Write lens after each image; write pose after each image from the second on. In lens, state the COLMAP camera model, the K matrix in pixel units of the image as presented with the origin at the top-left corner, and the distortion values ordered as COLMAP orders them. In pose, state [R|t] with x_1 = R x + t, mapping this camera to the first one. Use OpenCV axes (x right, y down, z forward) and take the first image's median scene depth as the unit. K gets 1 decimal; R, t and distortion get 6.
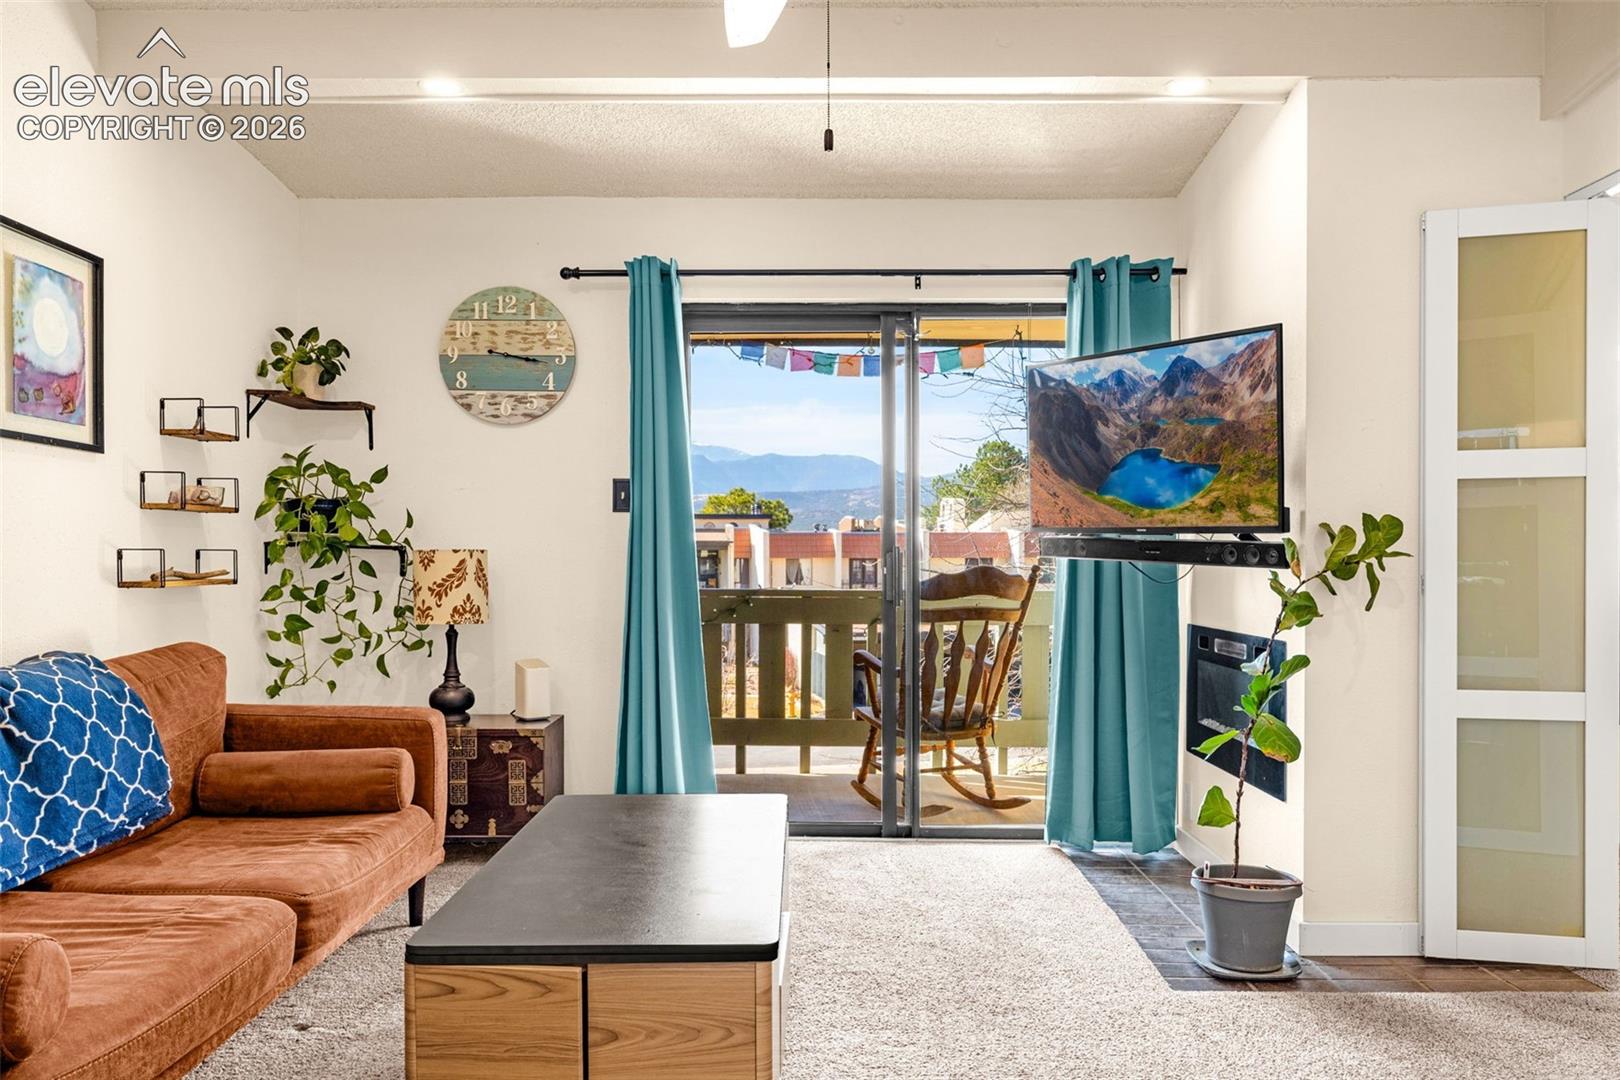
lens RADIAL K [[1187.5, 0, 818.2], [0, 1187.5, 573.5], [0, 0, 1]] dist [0.005712, -0.005925]
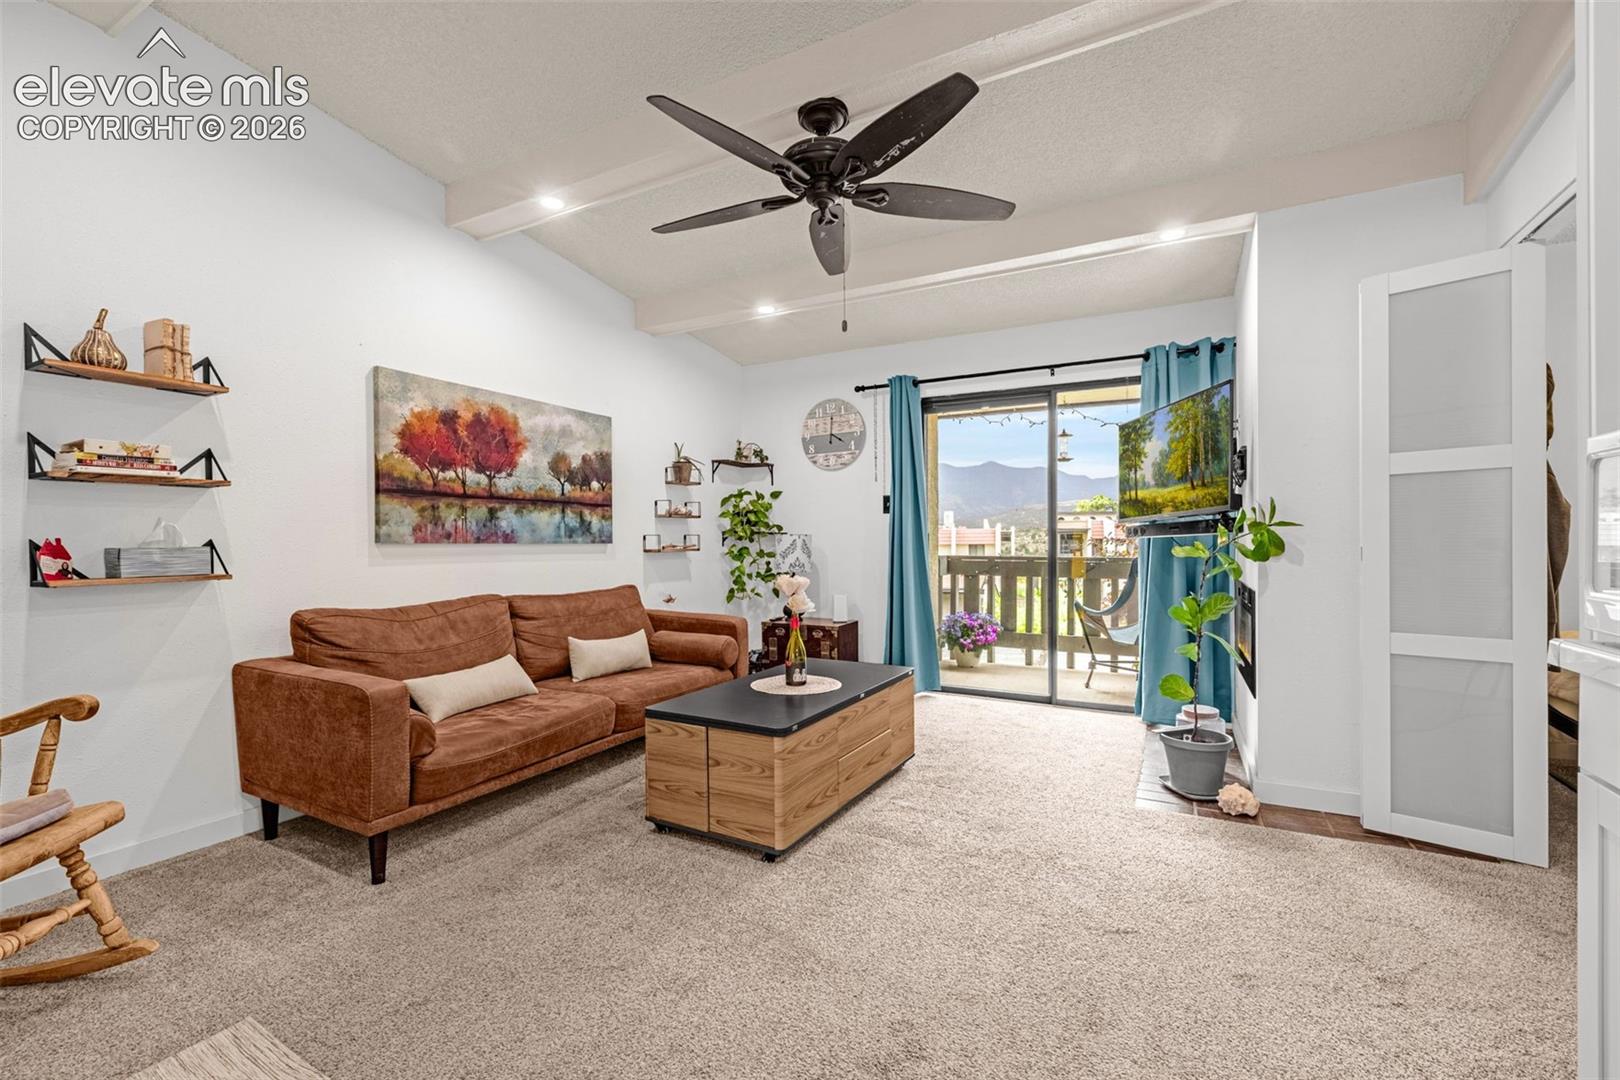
lens RADIAL K [[694.9, 0, 815.0], [0, 694.9, 540.3], [0, 0, 1]] dist [-0.001981, 0.000341]
pose [[0.877212, 0.000479, -0.480102, 0.263384], [-0.003665, 0.999977, -0.005699, -0.003249], [0.480089, 0.006758, 0.877194, -0.010008]]
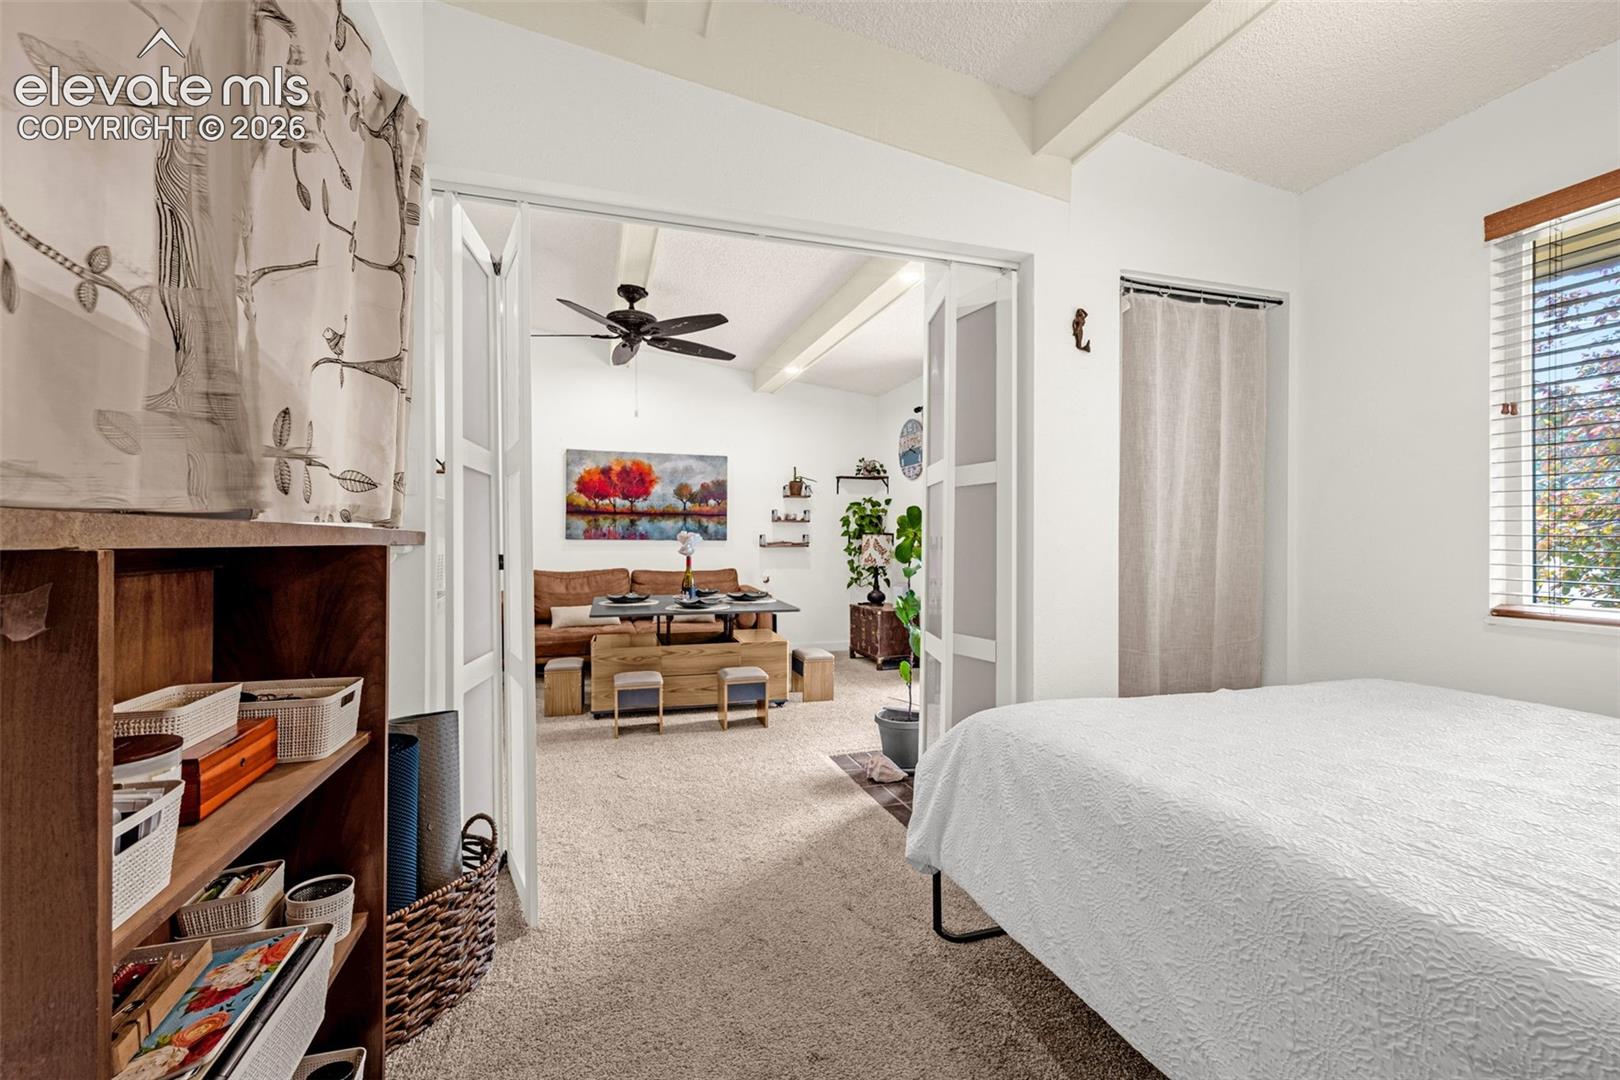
lens RADIAL K [[694.9, 0, 807.2], [0, 694.9, 529.7], [0, 0, 1]] dist [-0.001981, 0.000341]
pose [[0.299116, 0.007383, -0.954188, 0.966887], [-0.016527, 0.999860, 0.002556, -0.030788], [0.954073, 0.015005, 0.299197, 0.412804]]
